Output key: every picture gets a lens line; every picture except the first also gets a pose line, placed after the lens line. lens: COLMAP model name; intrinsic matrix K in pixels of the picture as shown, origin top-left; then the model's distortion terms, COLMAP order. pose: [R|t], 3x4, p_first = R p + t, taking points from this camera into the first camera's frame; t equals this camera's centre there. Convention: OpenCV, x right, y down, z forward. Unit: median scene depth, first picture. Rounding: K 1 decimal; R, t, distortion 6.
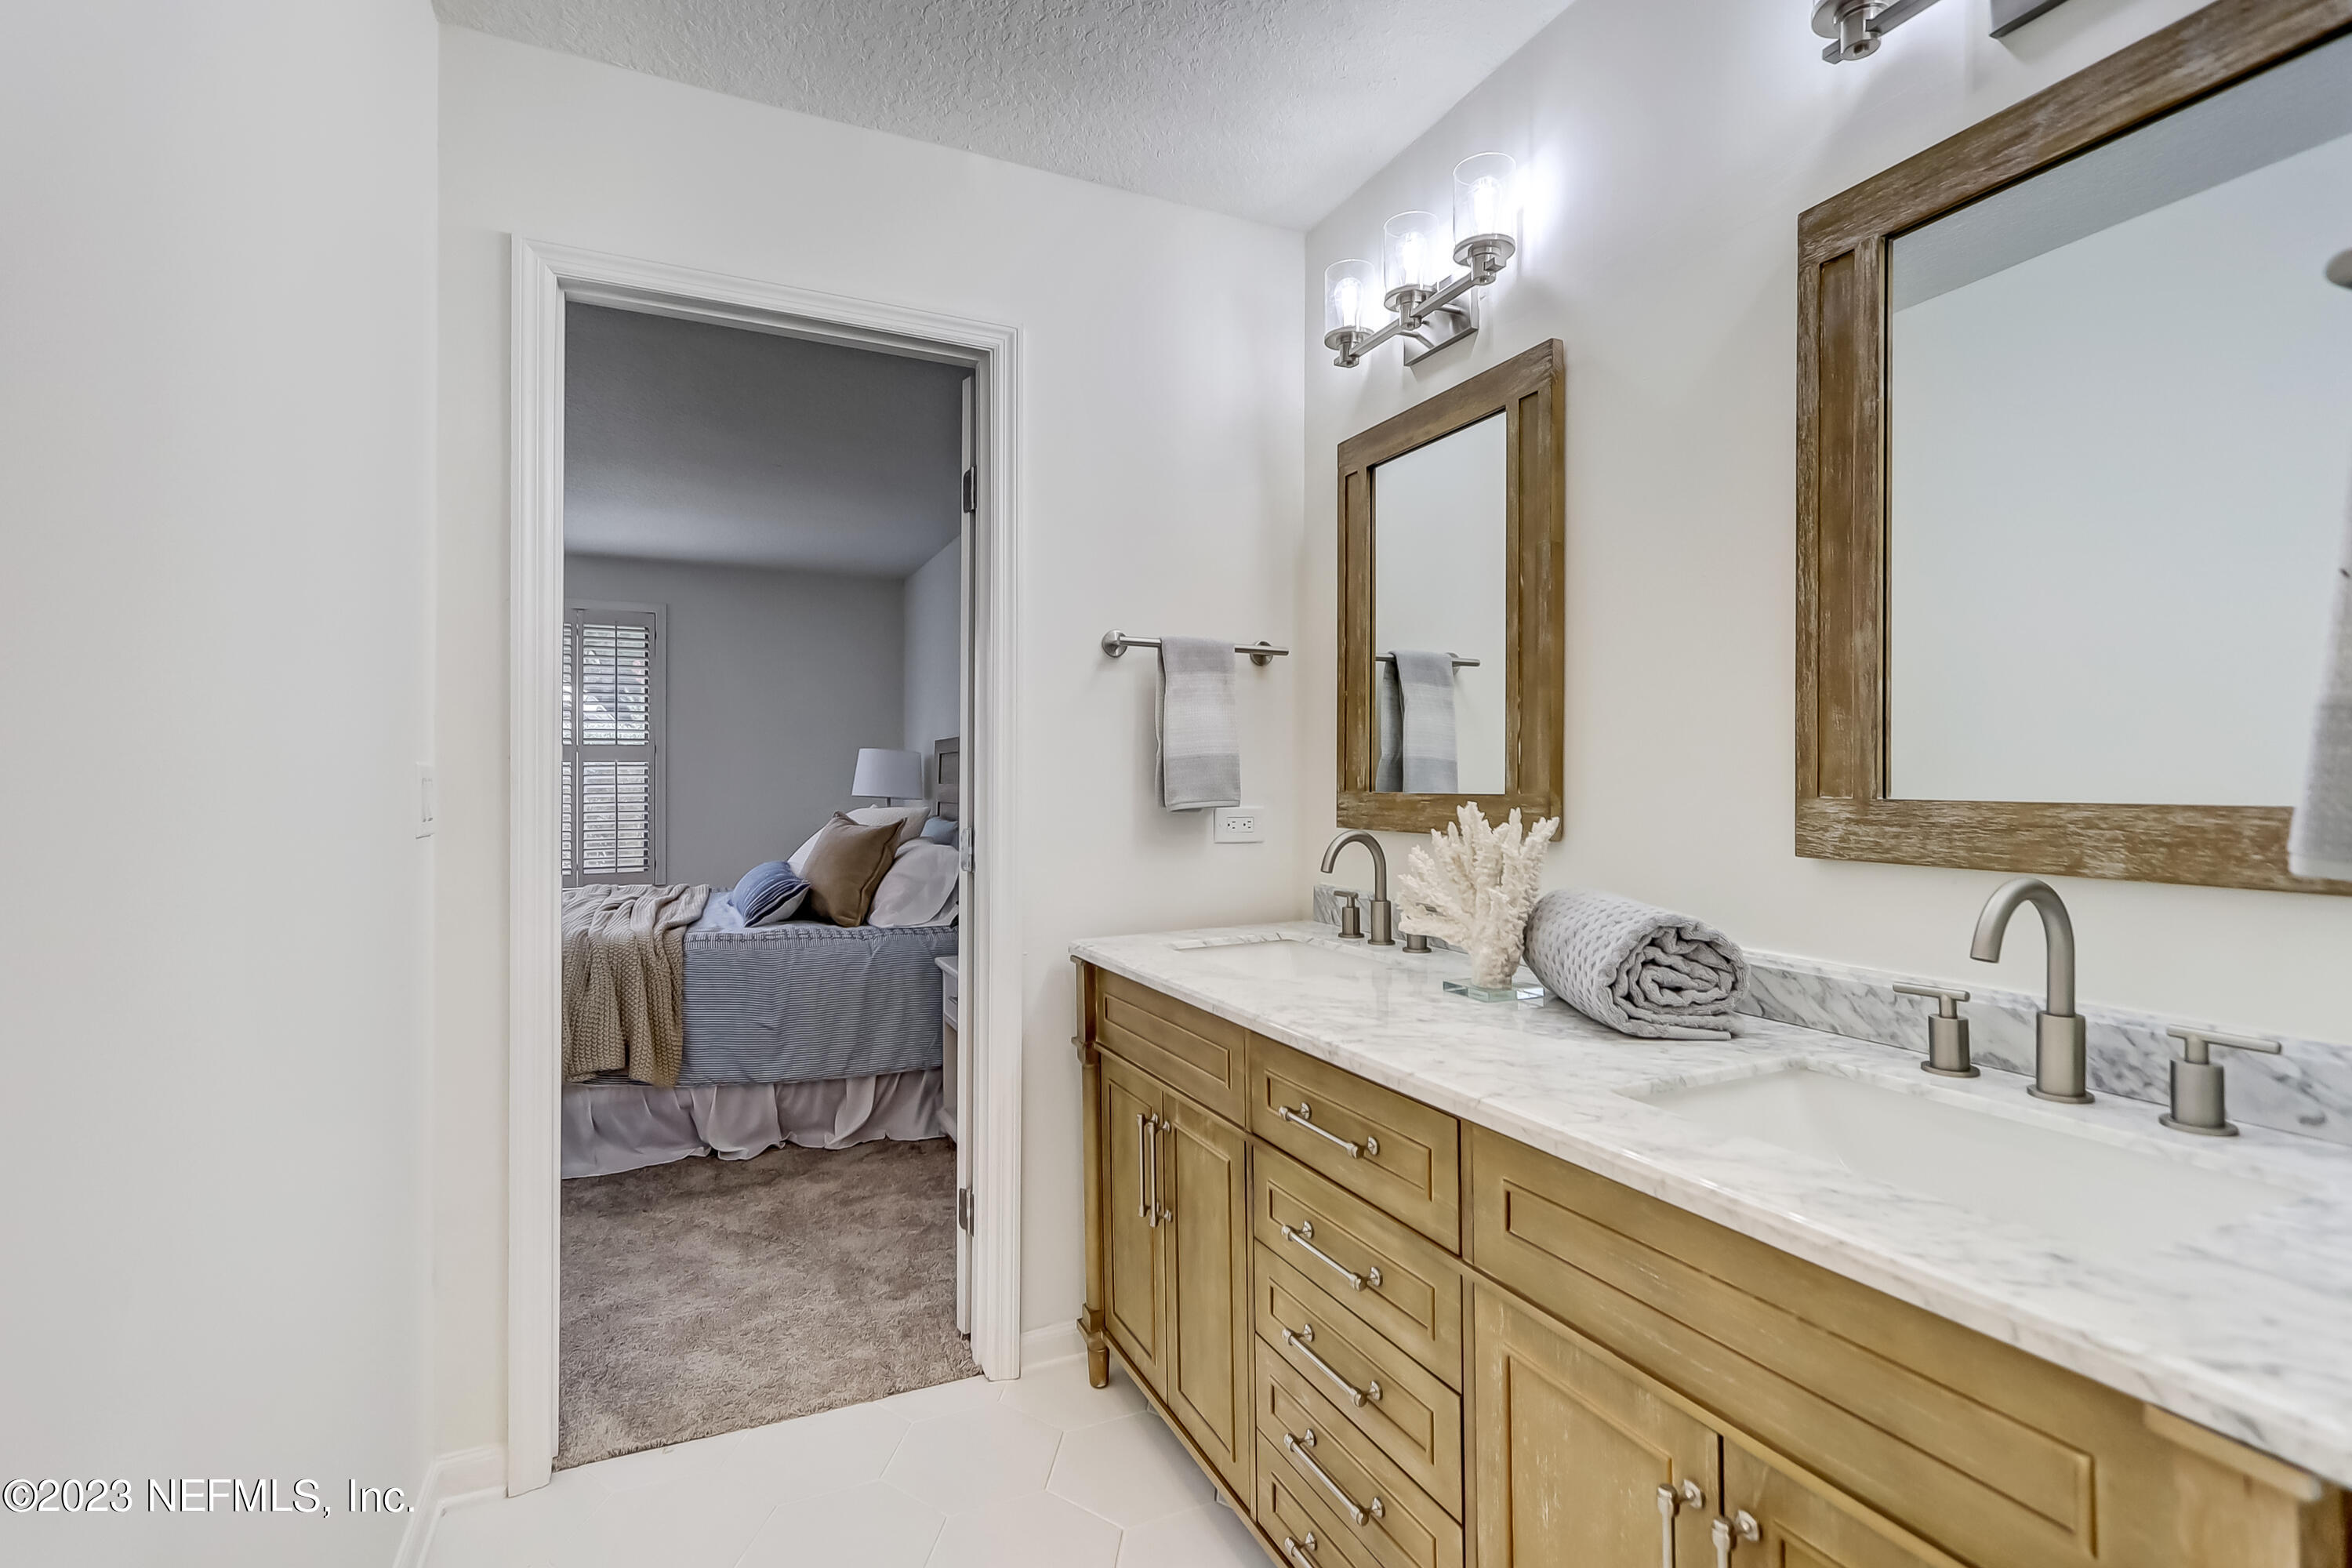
lens RADIAL K [[1092.4, 0, 1174.2], [0, 1092.4, 789.3], [0, 0, 1]] dist [0.001123, 0.001059]
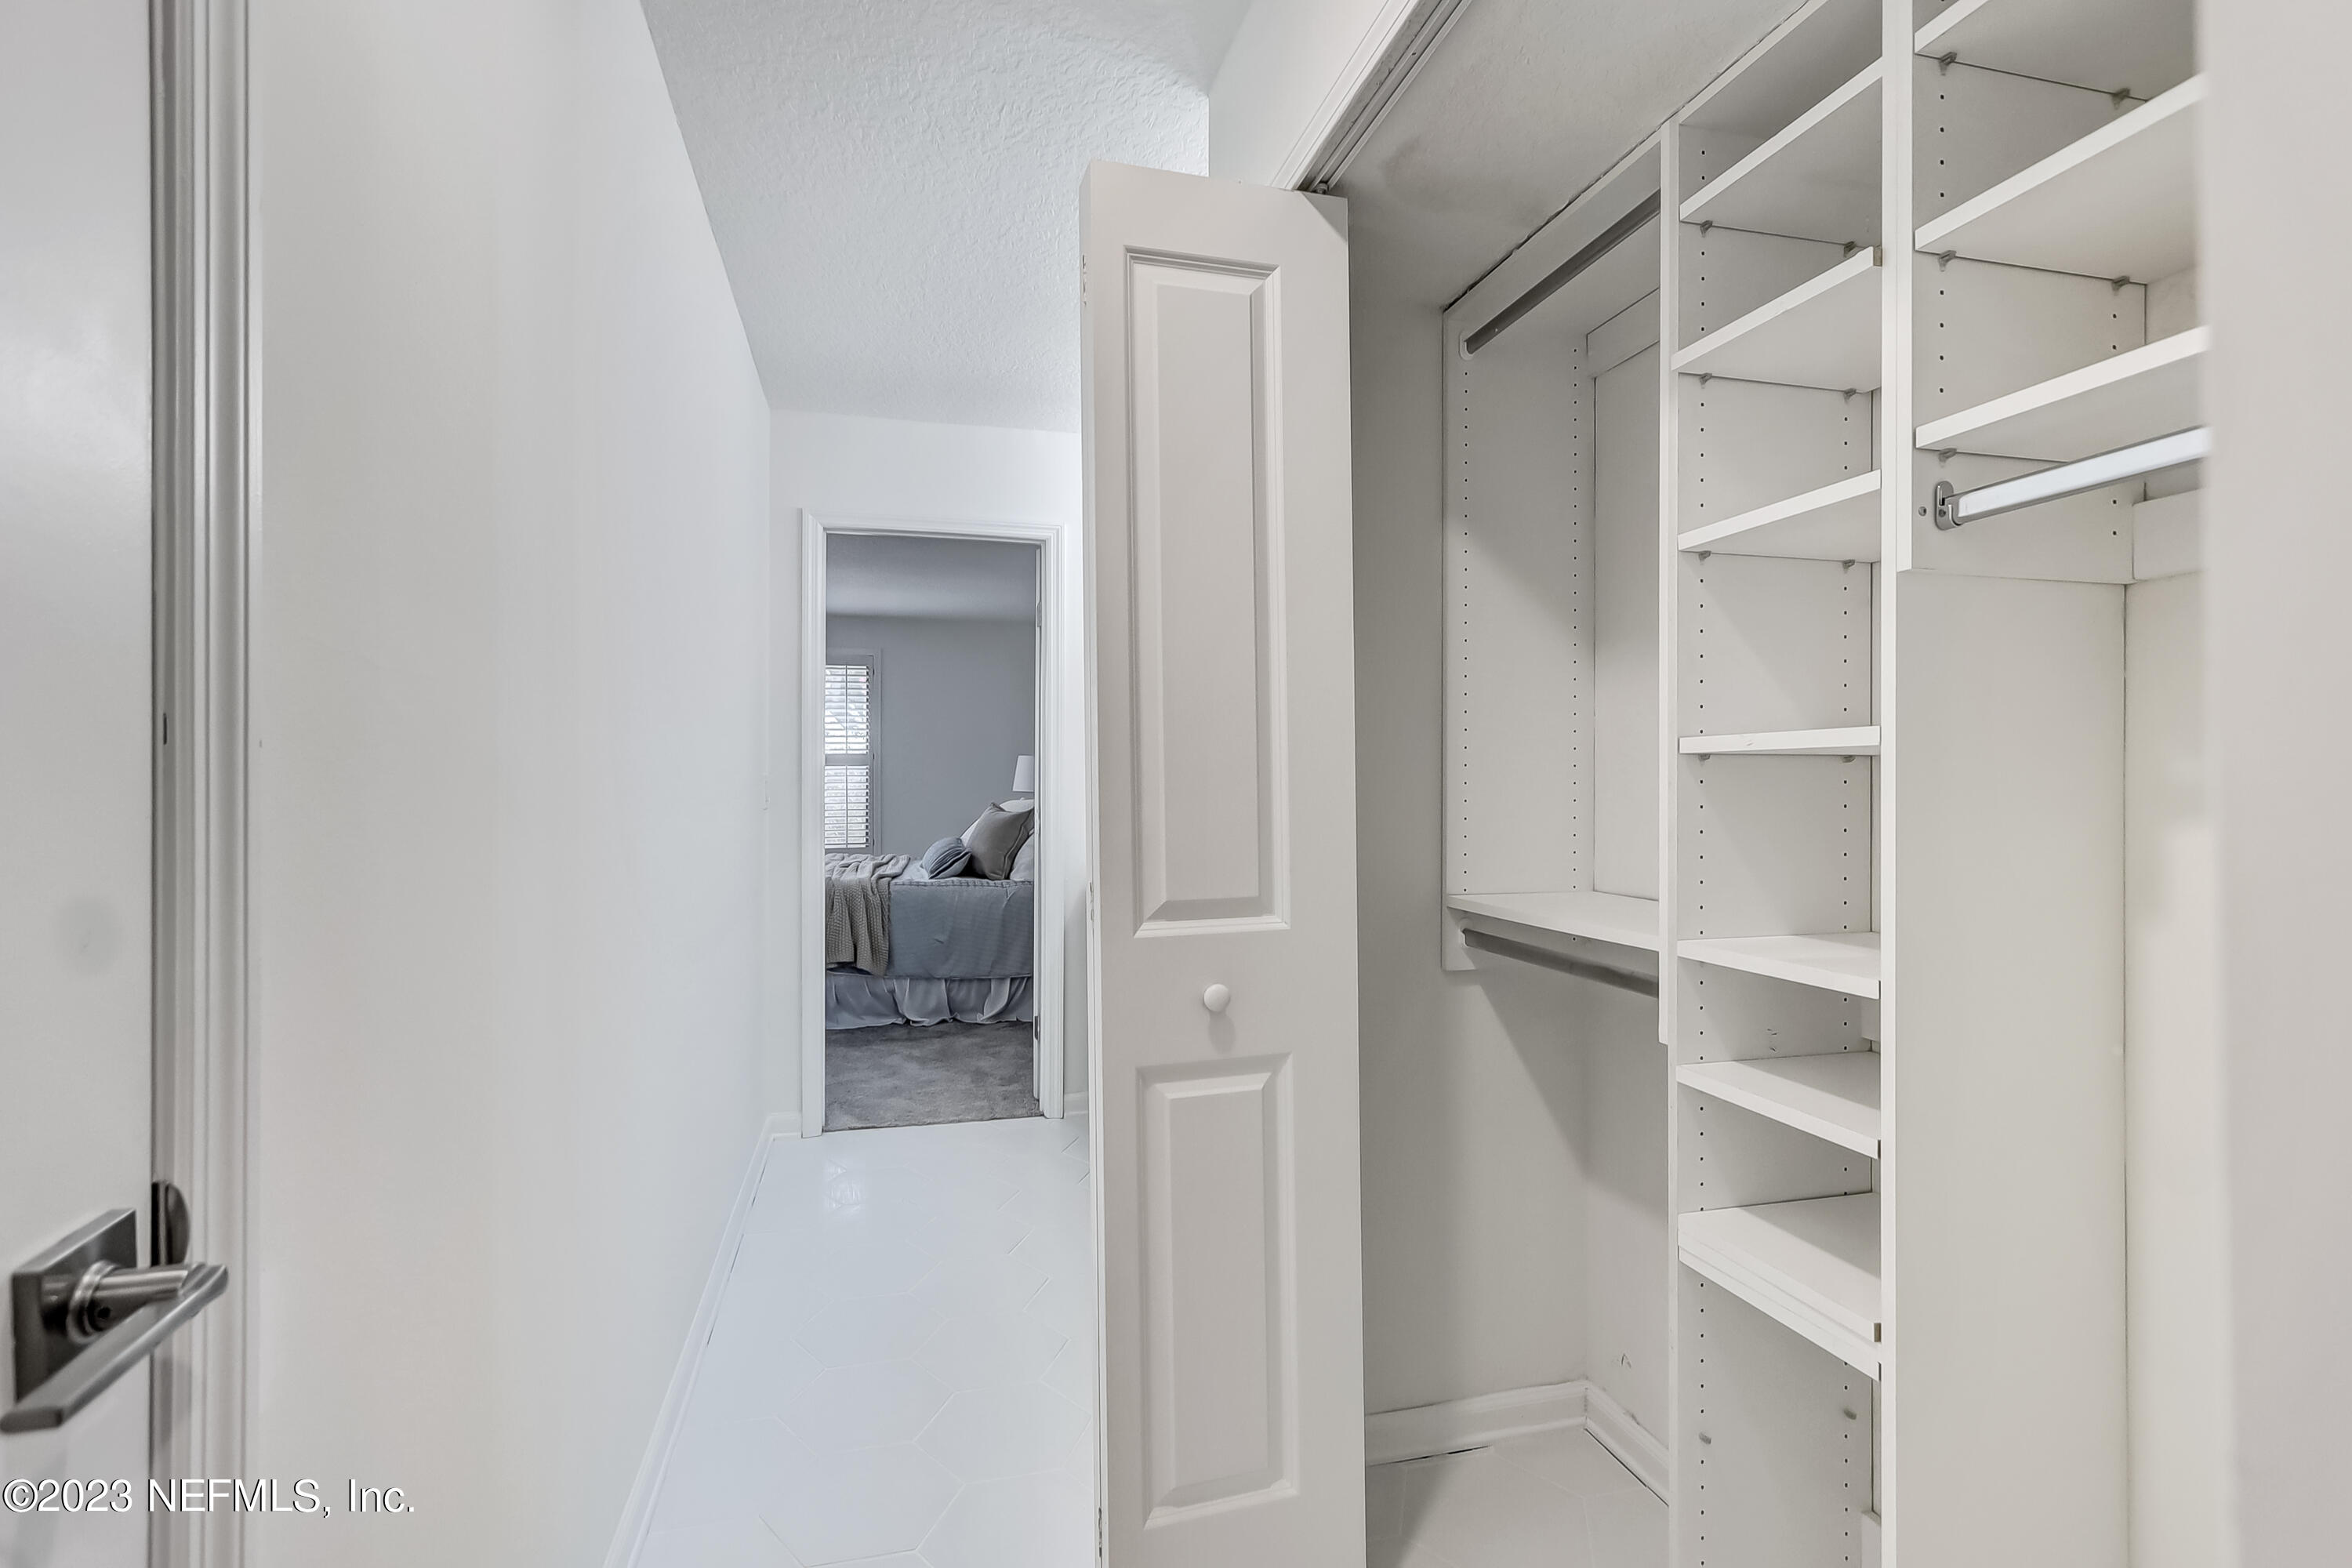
lens RADIAL K [[1092.4, 0, 1174.2], [0, 1092.4, 789.3], [0, 0, 1]] dist [0.001123, 0.001059]
pose [[0.984334, -0.000237, -0.176316, 0.221889], [0.000716, 0.999996, 0.002653, -0.000180], [0.176315, -0.002737, 0.984330, -0.453611]]
